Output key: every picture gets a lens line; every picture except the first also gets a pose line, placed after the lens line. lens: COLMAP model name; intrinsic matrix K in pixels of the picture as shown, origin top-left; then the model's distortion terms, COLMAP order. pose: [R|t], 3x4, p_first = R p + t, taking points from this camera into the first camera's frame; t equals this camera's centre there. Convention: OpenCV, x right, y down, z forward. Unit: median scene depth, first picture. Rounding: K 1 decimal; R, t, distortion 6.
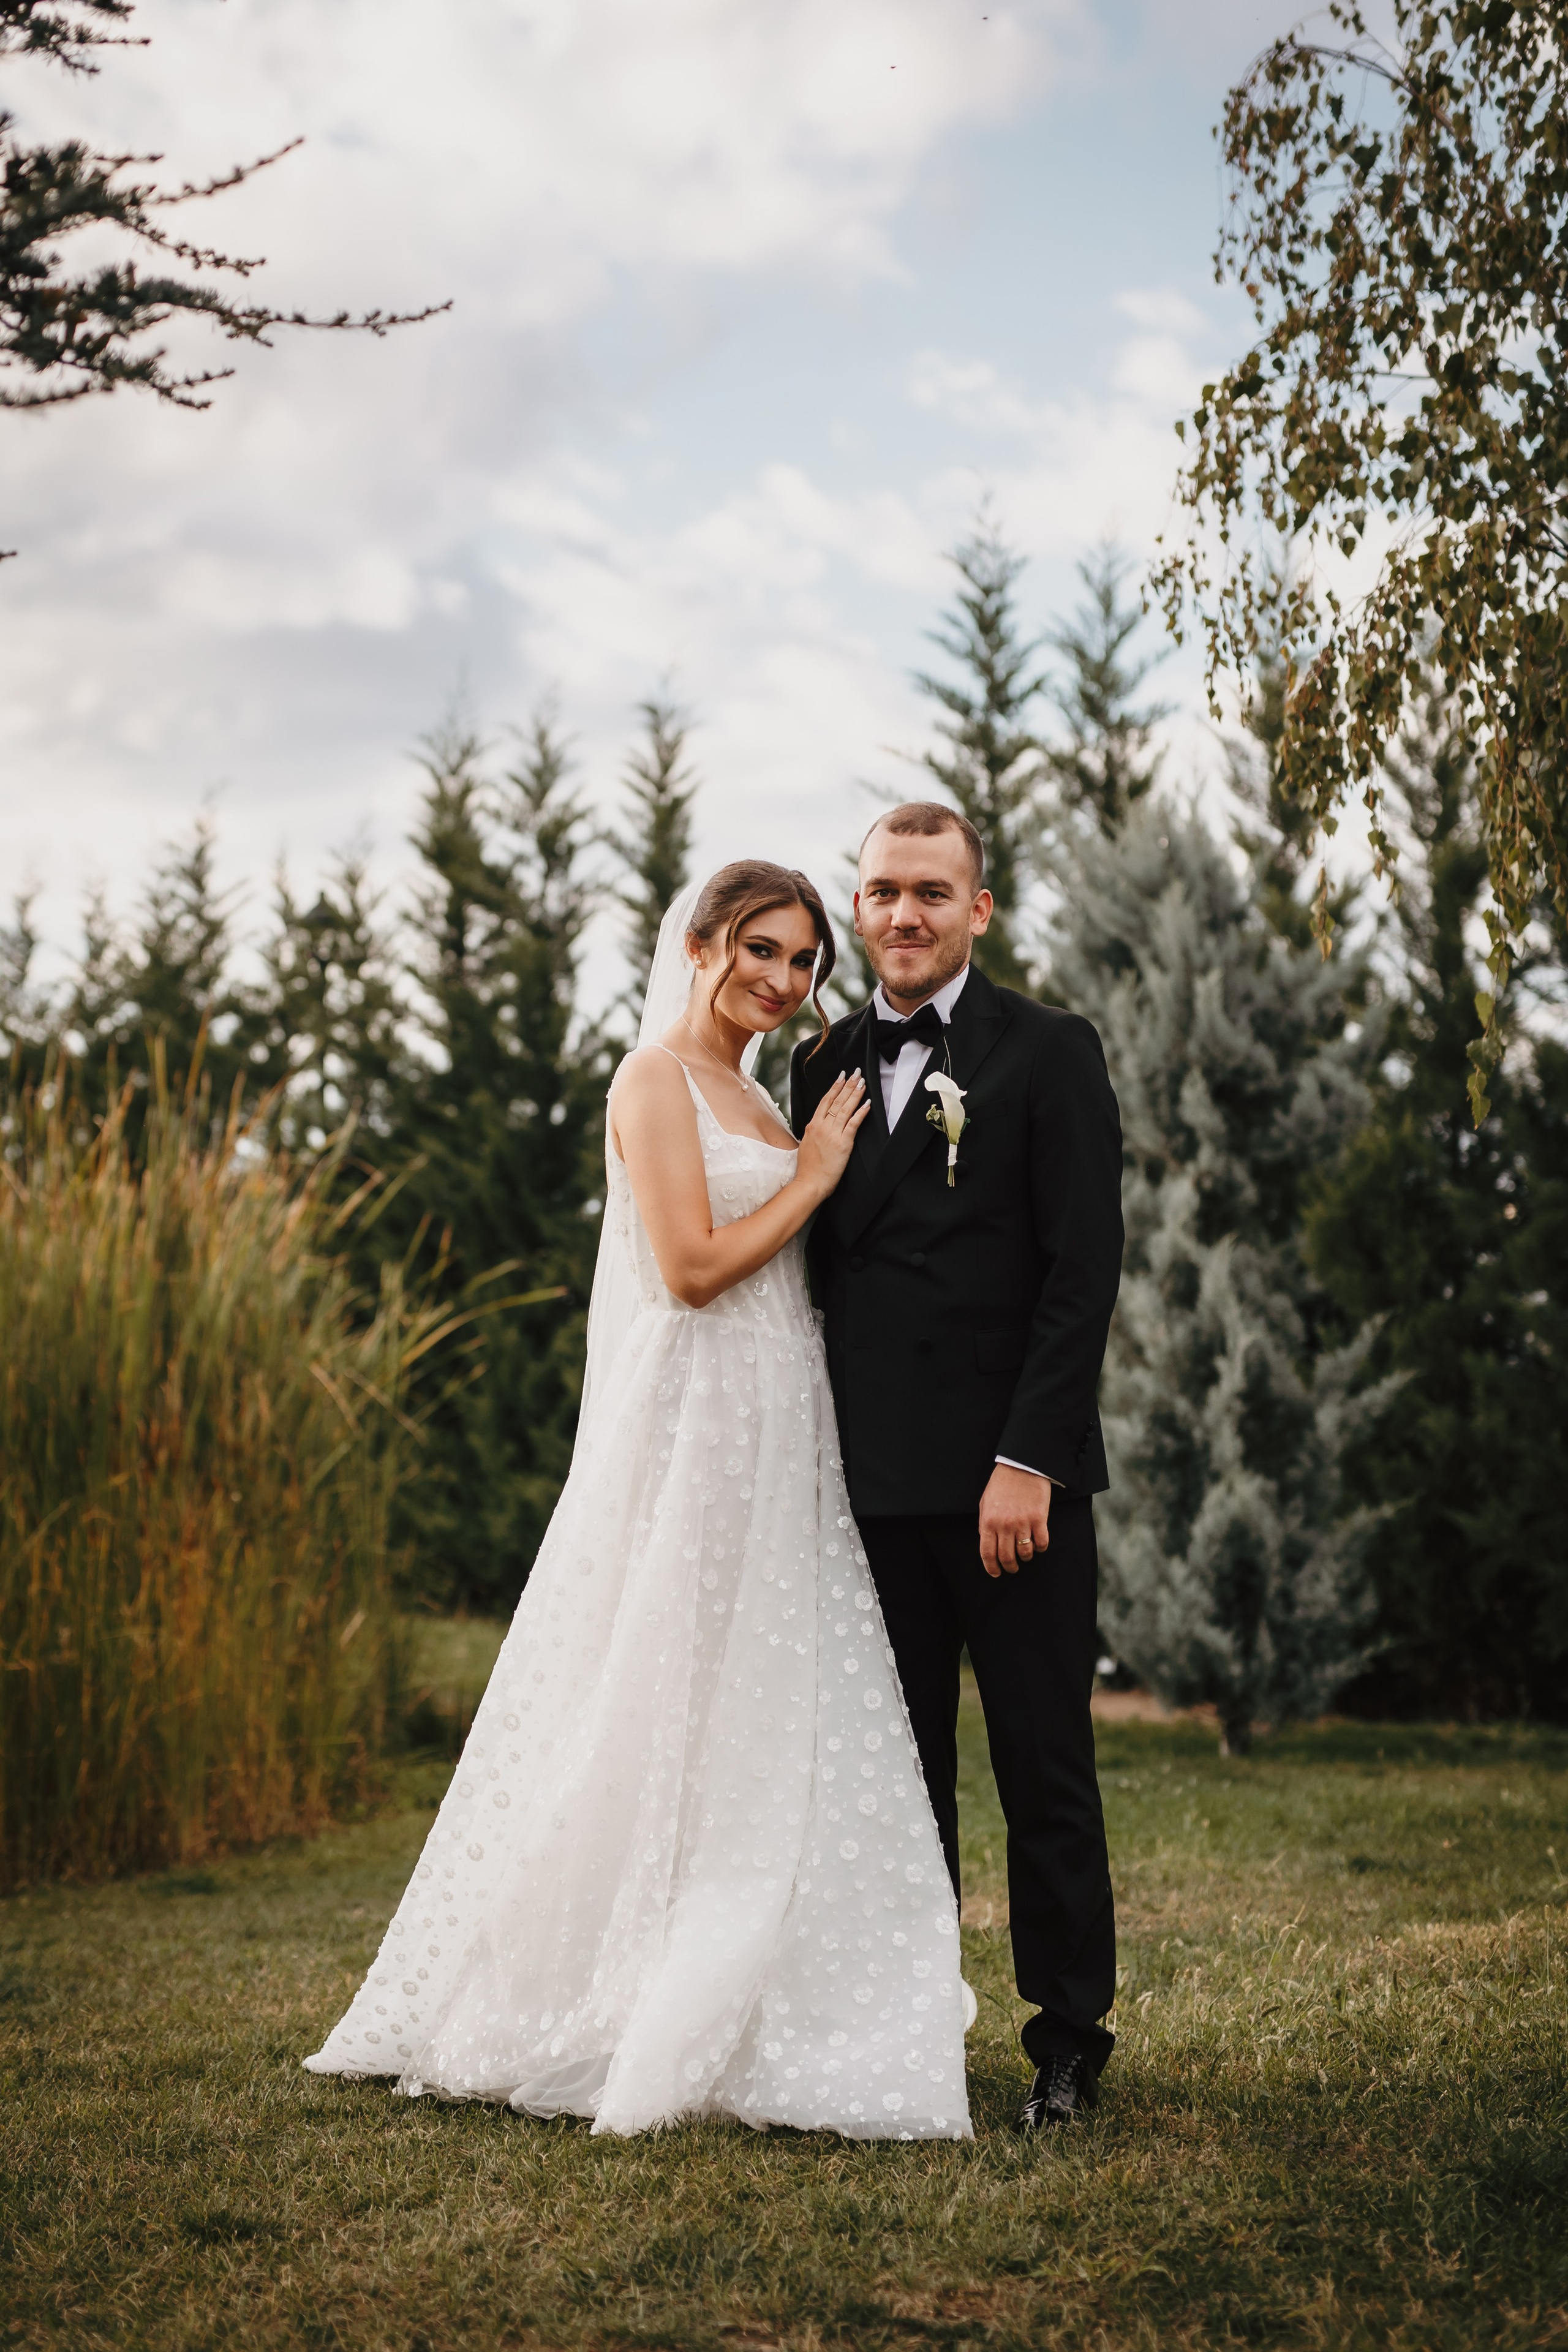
lens RADIAL K [[3726.7, 0, 682.2], [0, 3726.7, 1095.7], [0, 0, 1]] dist [-0.004494, 0.066483]
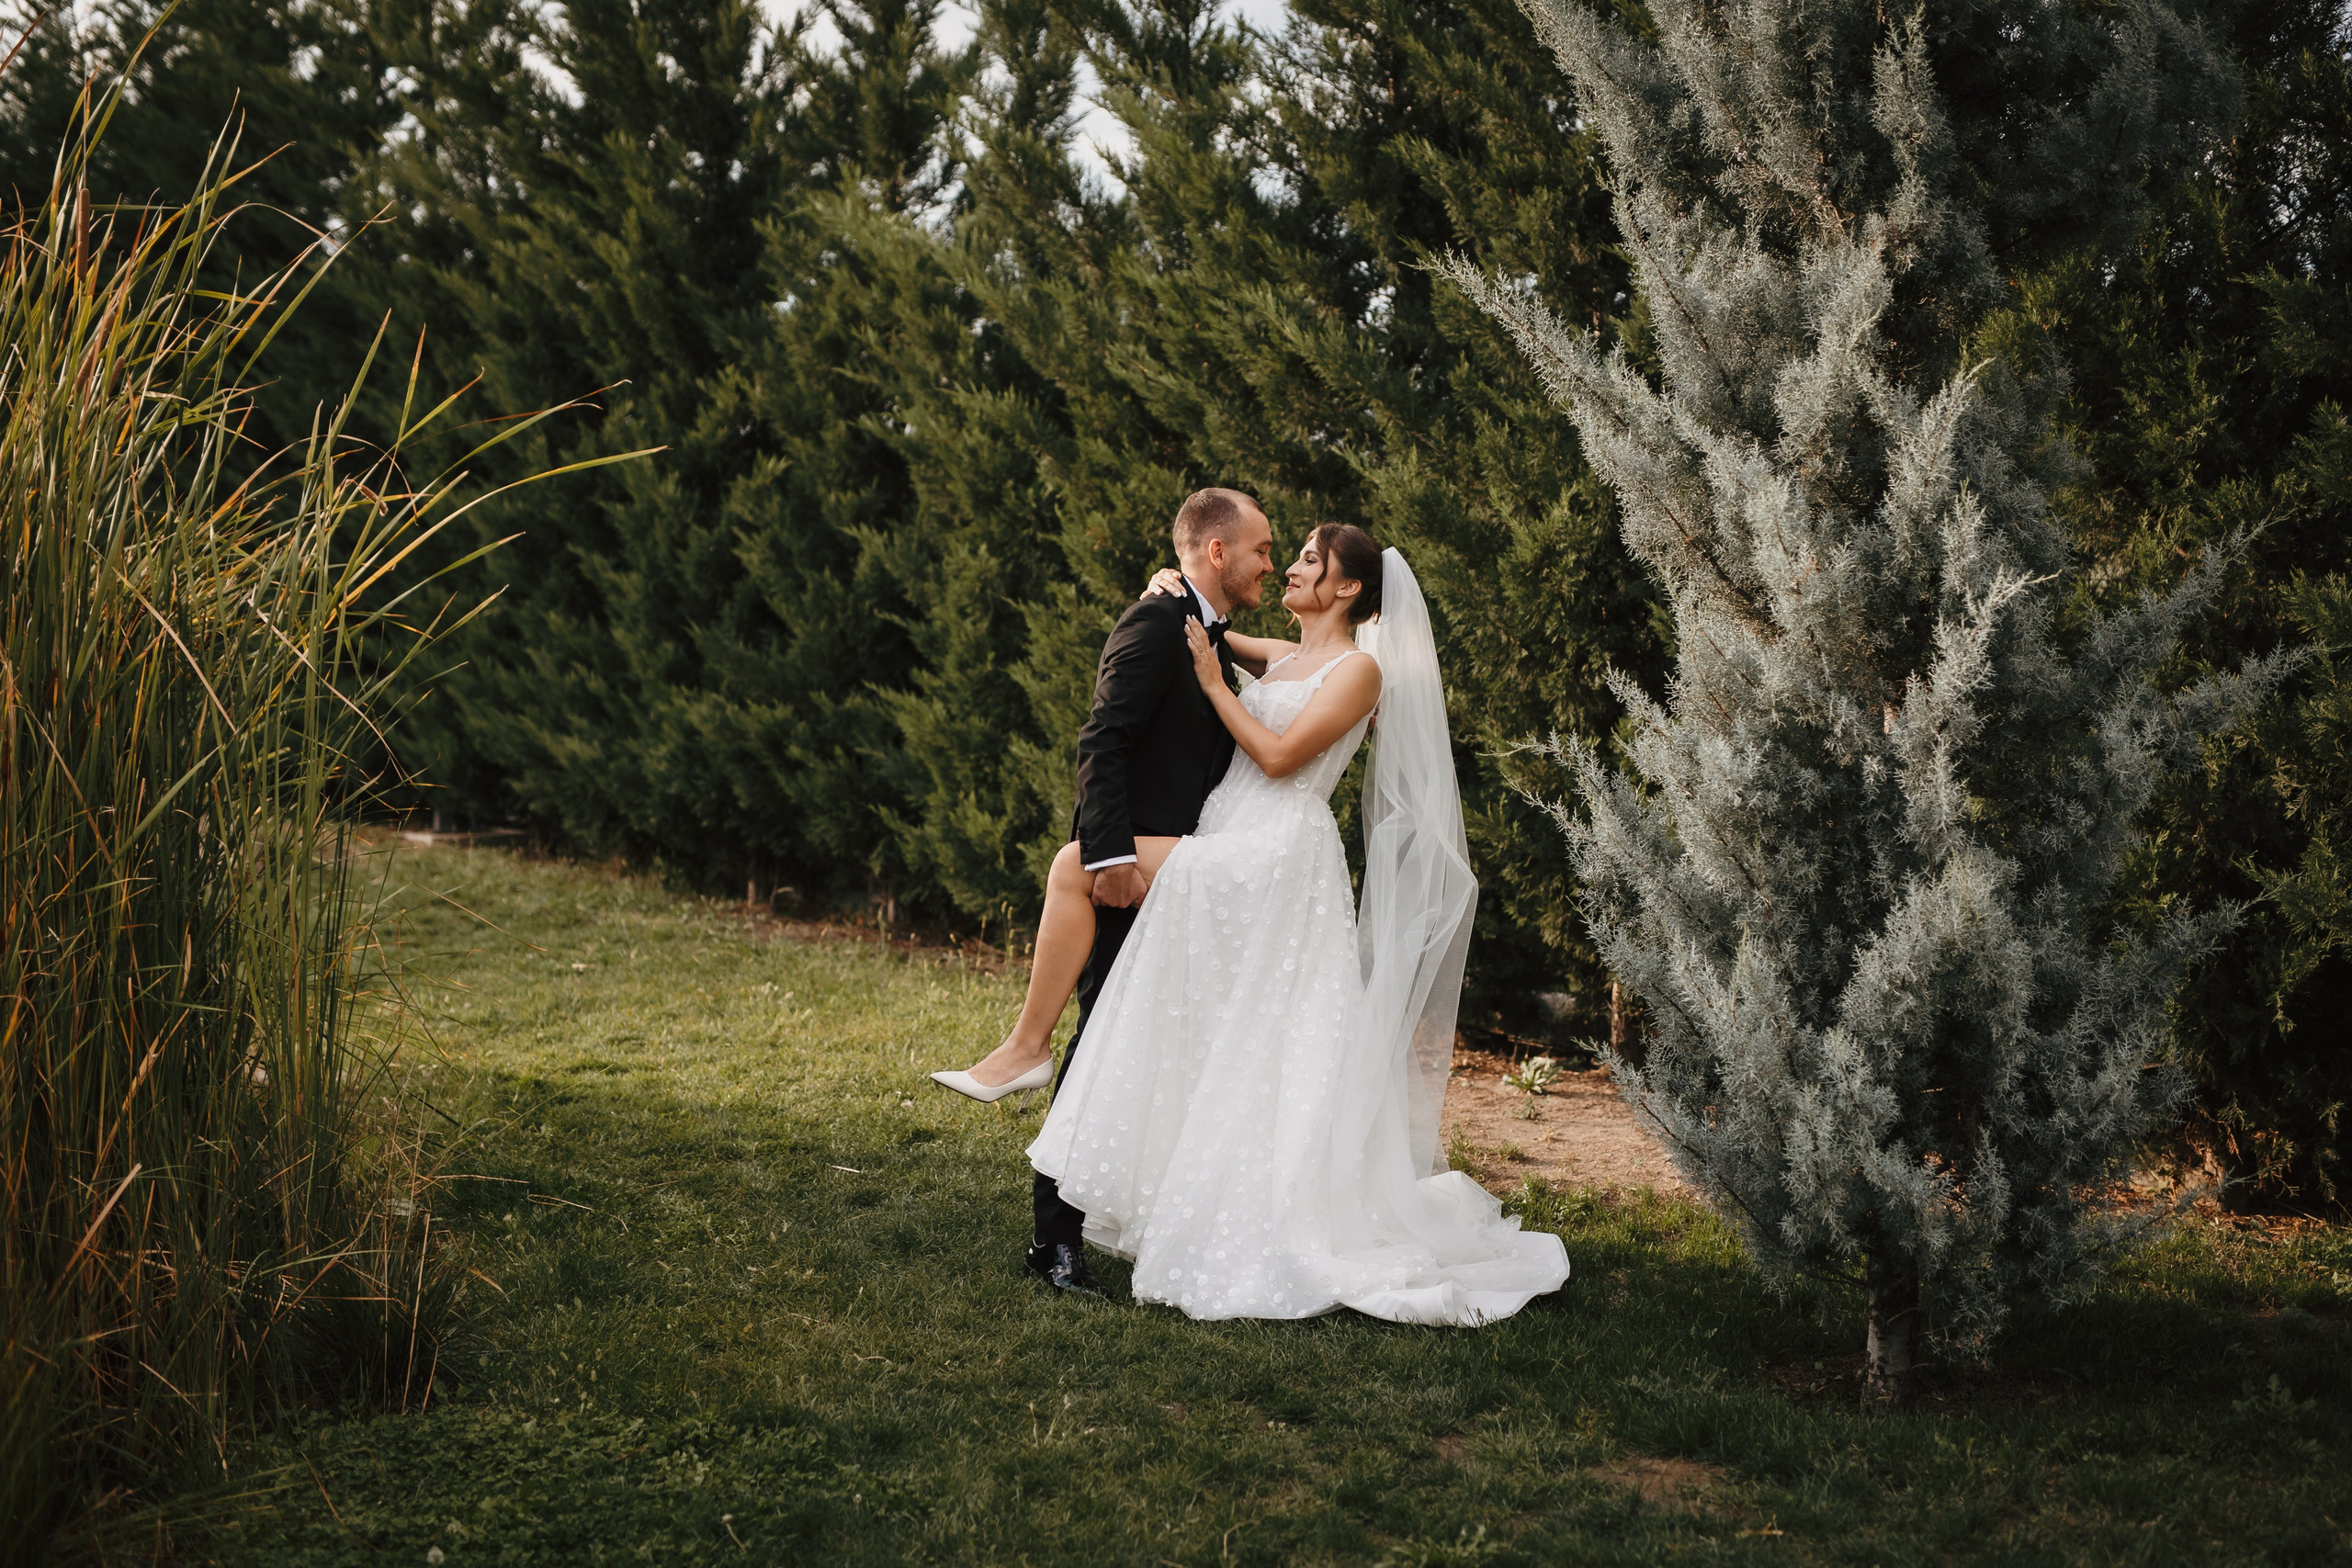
lens RADIAL K [[3292.9, 0, 1176.0], [0, 3292.9, 784.0], [0, 0, 1]] dist [0.005870, -0.035967]
pose [[0.998376, -0.003726, 0.056854, 0.018766], [-0.006141, 0.985009, 0.172394, 0.016129], [-0.056644, -0.172463, 0.983386, 0.516461]]
